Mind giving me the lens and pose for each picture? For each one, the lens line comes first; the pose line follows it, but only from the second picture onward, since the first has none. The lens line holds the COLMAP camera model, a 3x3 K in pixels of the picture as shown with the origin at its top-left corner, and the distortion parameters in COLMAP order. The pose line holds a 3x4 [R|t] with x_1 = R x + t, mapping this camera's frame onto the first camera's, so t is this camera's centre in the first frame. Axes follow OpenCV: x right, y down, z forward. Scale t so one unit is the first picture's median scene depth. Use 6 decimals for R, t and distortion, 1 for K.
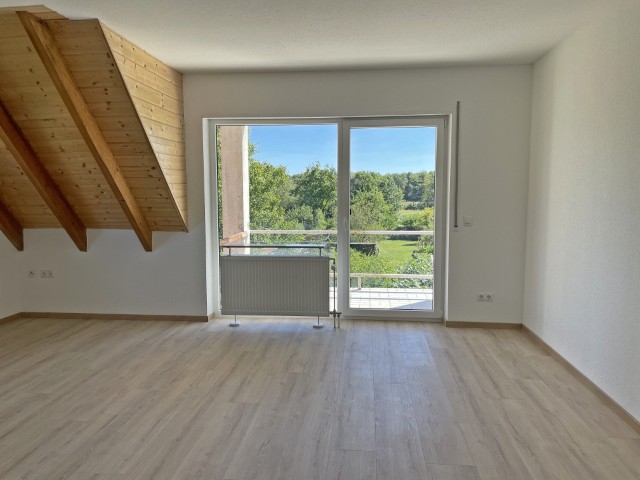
lens RADIAL K [[484.3, 0, 318.8], [0, 484.3, 236.2], [0, 0, 1]] dist [0.059707, -0.057673]
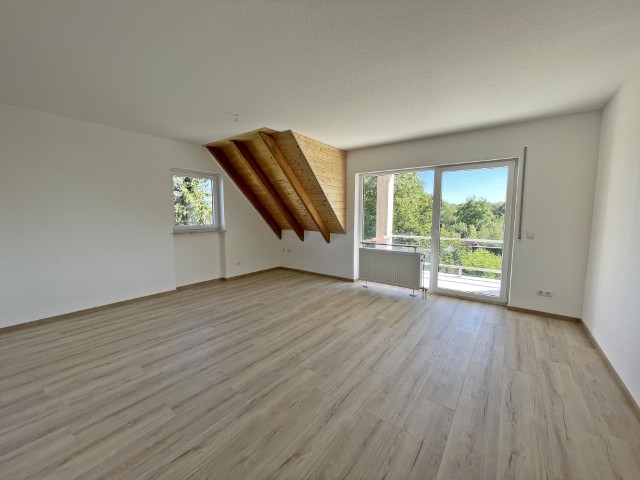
lens RADIAL K [[256.3, 0, 320.9], [0, 256.3, 239.1], [0, 0, 1]] dist [0.000573, 0.000950]
pose [[0.859788, 0.053061, -0.507887, 0.174212], [-0.050232, 0.998551, 0.019286, -0.004460], [0.508174, 0.008930, 0.861208, 0.095974]]
